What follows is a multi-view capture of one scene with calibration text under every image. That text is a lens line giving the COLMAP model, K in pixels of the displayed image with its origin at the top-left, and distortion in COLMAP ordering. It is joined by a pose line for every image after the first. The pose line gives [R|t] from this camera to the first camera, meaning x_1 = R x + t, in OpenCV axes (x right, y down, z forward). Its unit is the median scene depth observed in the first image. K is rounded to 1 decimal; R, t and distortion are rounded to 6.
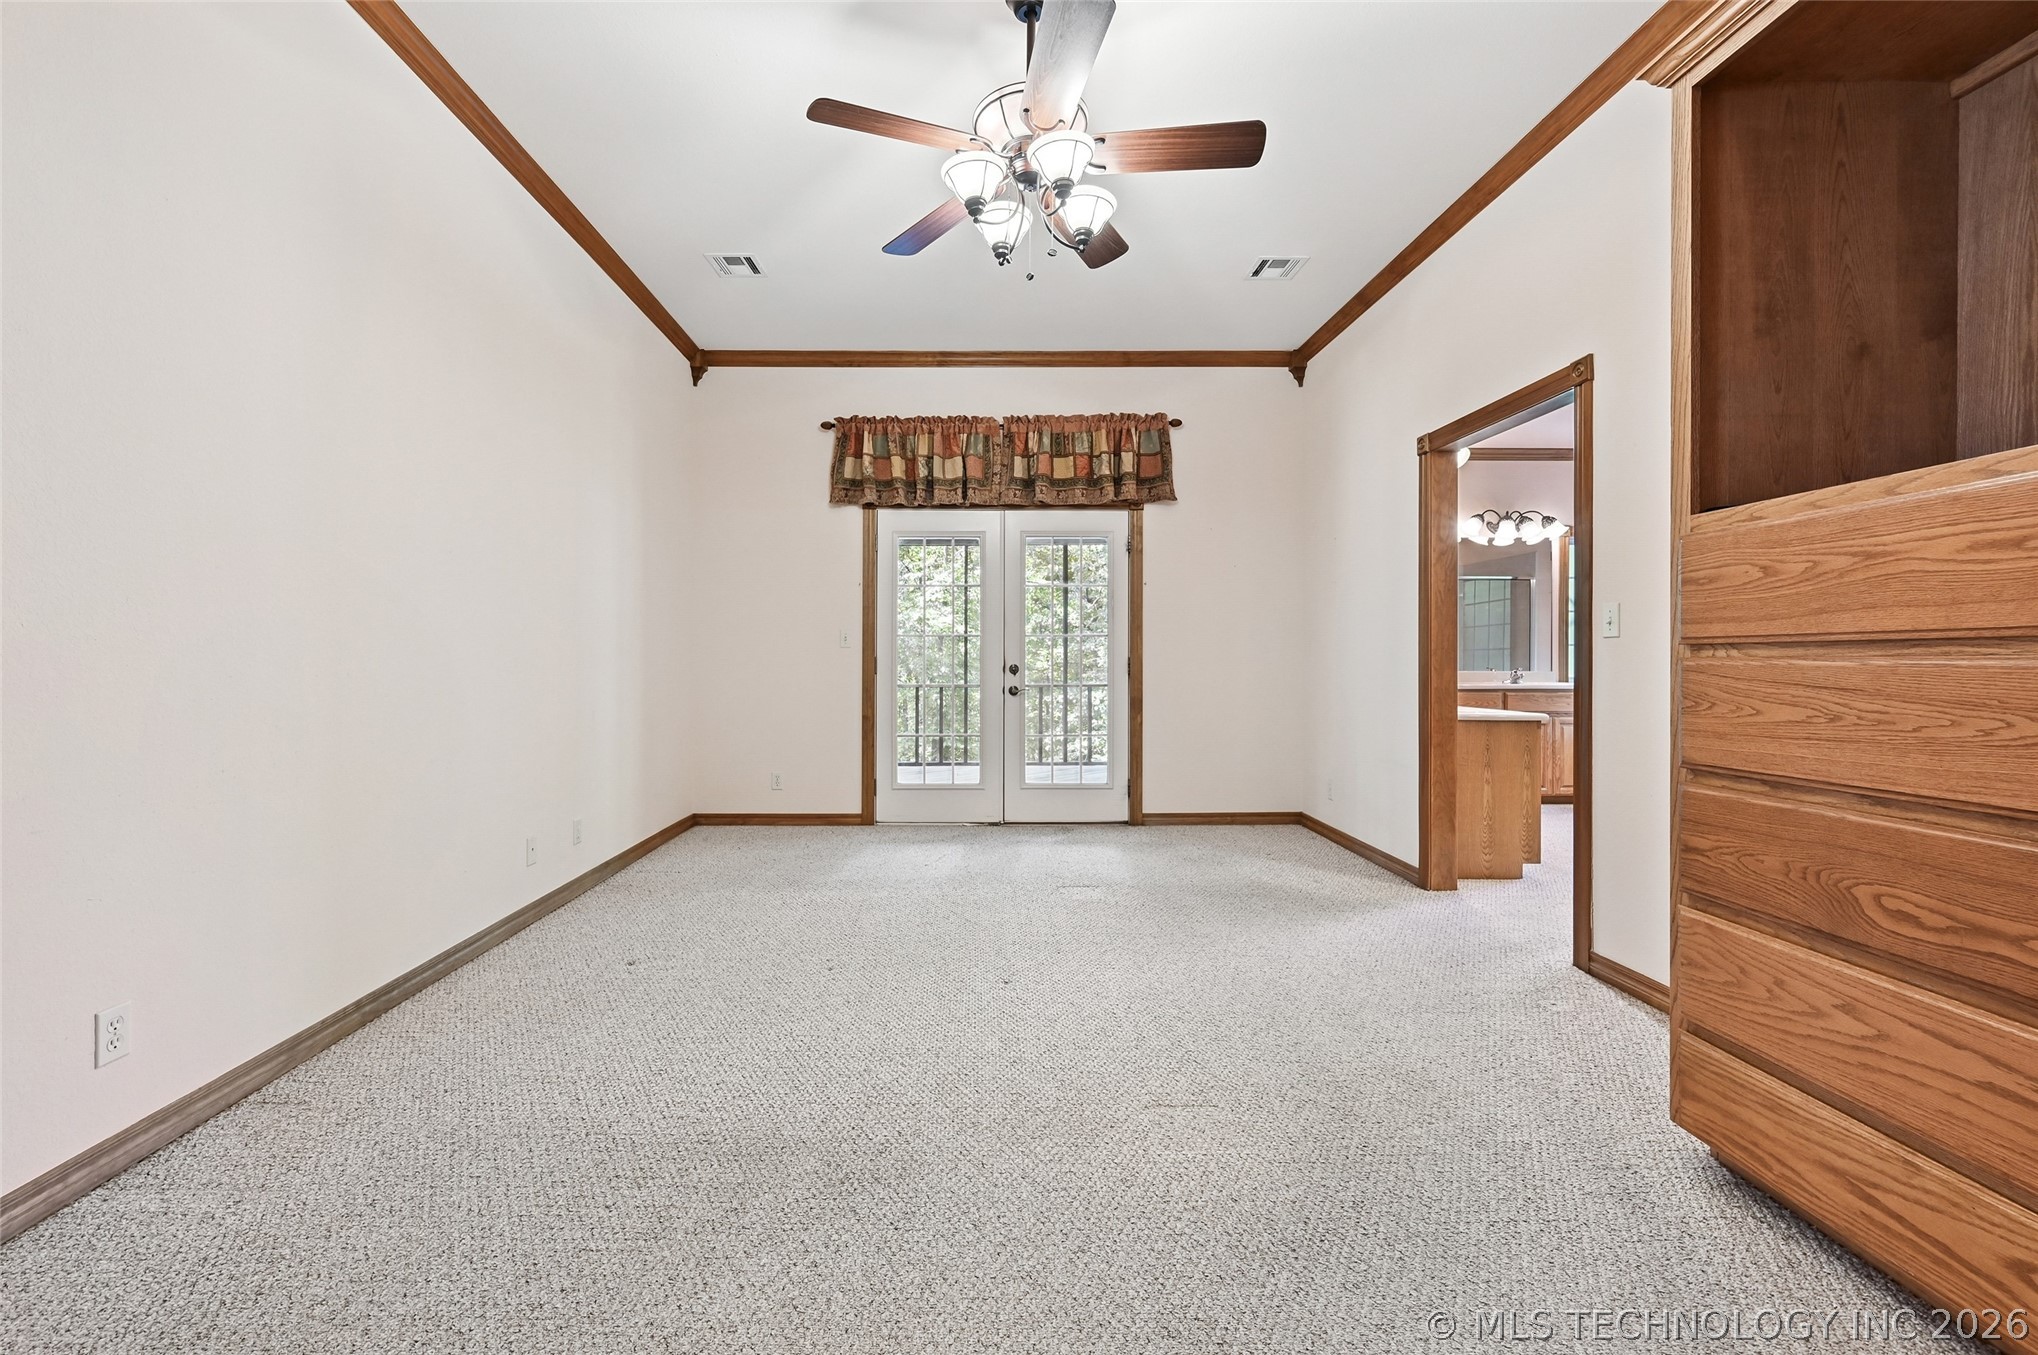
lens RADIAL K [[822.2, 0, 1001.9], [0, 822.2, 656.7], [0, 0, 1]] dist [-0.002577, 0.000515]
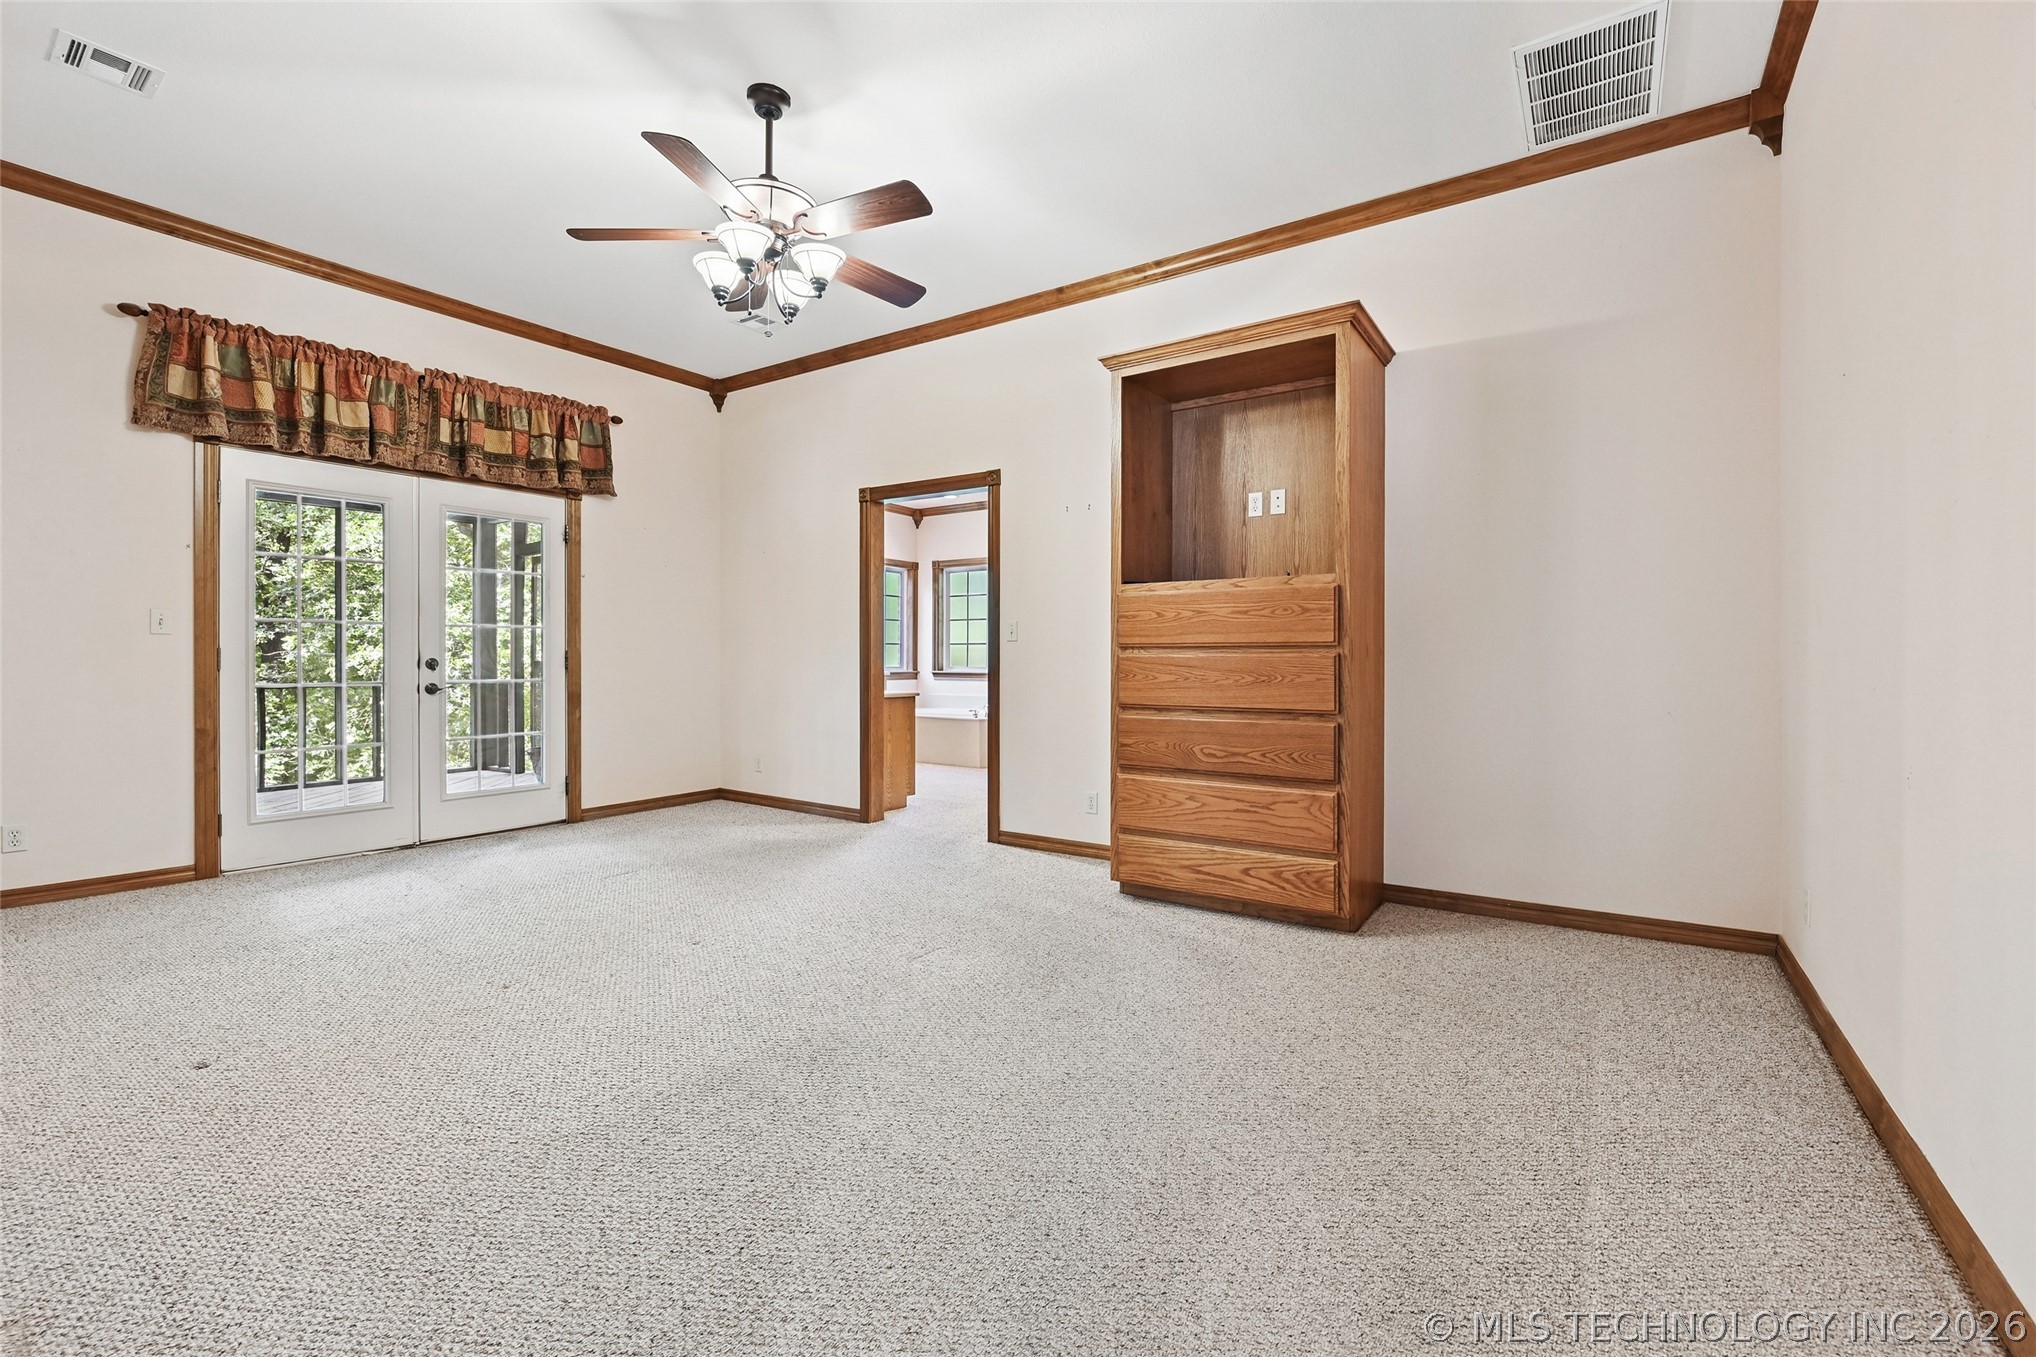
lens RADIAL K [[841.7, 0, 1022.2], [0, 841.7, 659.0], [0, 0, 1]] dist [-0.032881, -0.000051]
pose [[0.567765, -0.000431, 0.823190, -0.351214], [-0.006383, 0.999967, 0.004926, 0.002367], [-0.823166, -0.008051, 0.567744, 0.001065]]
